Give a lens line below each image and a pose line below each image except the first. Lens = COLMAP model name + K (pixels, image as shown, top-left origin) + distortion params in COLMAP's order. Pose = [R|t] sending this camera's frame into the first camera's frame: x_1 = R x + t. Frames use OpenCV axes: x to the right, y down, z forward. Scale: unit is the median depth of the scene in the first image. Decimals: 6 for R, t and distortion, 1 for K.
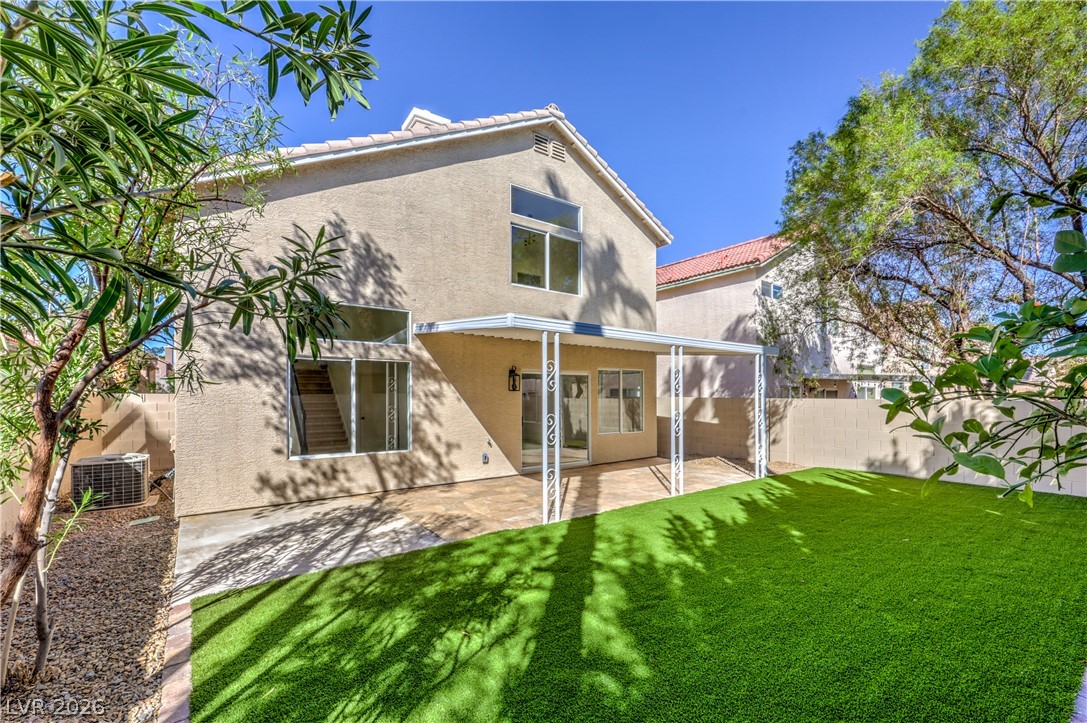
lens RADIAL K [[456.7, 0, 545.8], [0, 456.7, 401.7], [0, 0, 1]] dist [-0.001015, 0.000022]
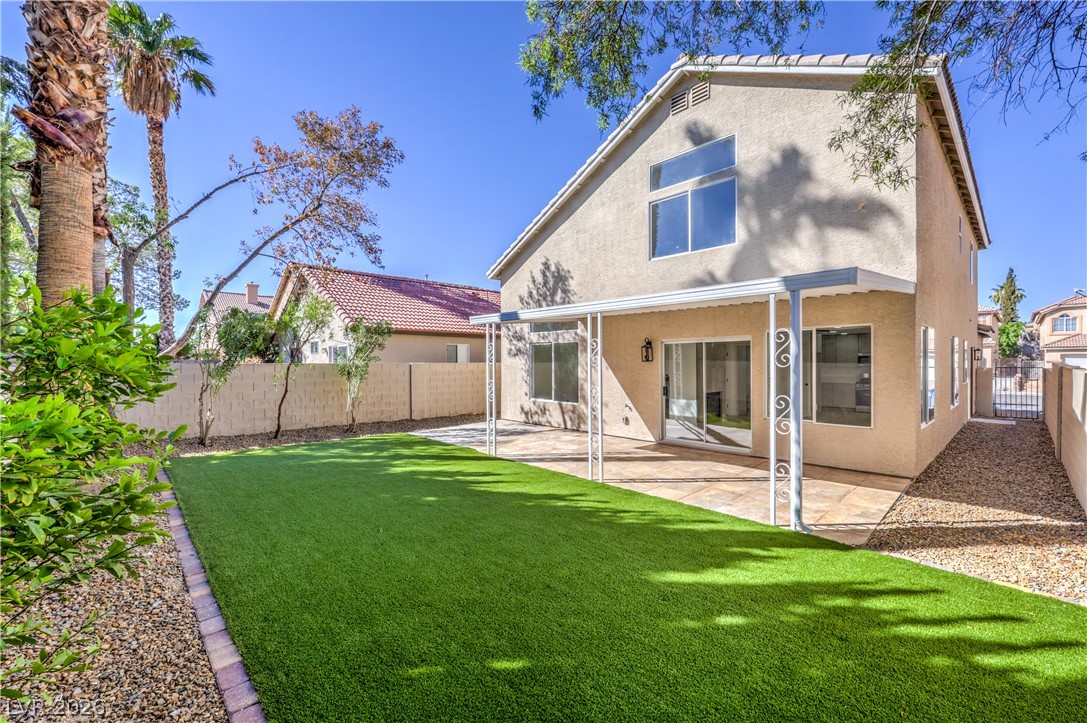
lens RADIAL K [[447.2, 0, 562.3], [0, 447.2, 360.6], [0, 0, 1]] dist [0.009779, 0.000109]
pose [[0.125599, -0.001267, -0.992080, 1.253460], [-0.008212, 0.999964, -0.002317, -0.026589], [0.992047, 0.008438, 0.125584, 0.903622]]
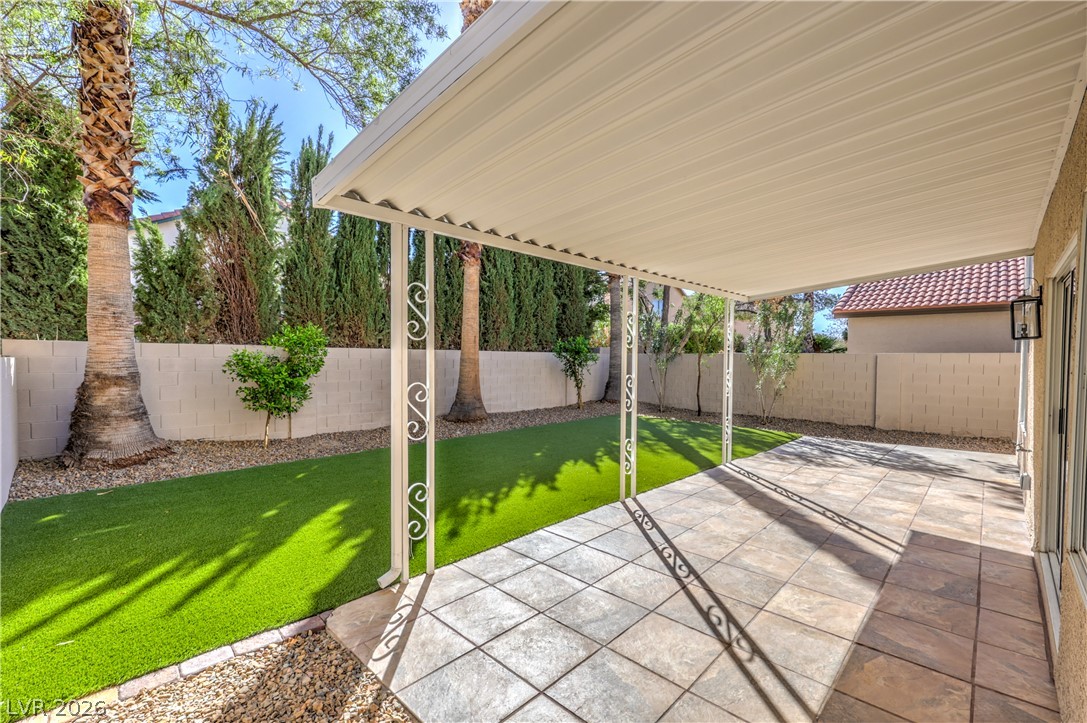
lens RADIAL K [[448.3, 0, 547.2], [0, 448.3, 367.6], [0, 0, 1]] dist [0.001607, 0.000154]
pose [[-0.988318, -0.000037, -0.152403, 0.562225], [-0.004901, 0.999490, 0.031542, -0.012201], [0.152324, 0.031920, -0.987815, 1.796149]]
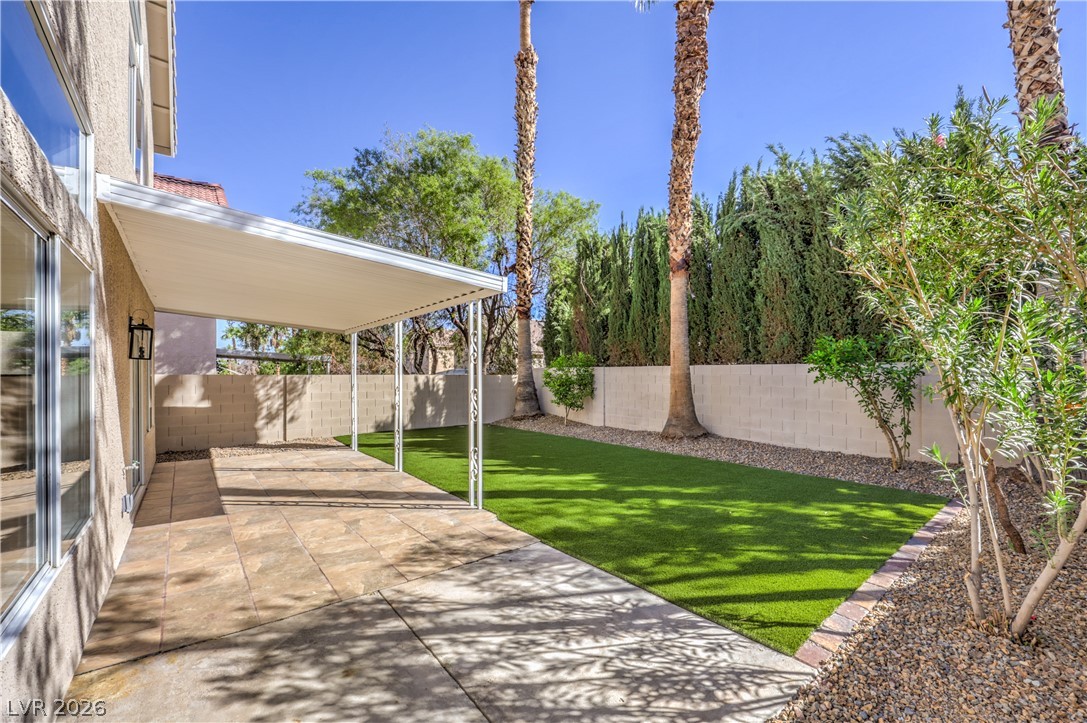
lens RADIAL K [[447.2, 0, 562.3], [0, 447.2, 360.6], [0, 0, 1]] dist [0.009779, 0.000109]
pose [[-0.051167, 0.030135, 0.998235, -0.798722], [0.016424, 0.999435, -0.029329, -0.001251], [-0.998555, 0.014894, -0.051633, 0.755442]]
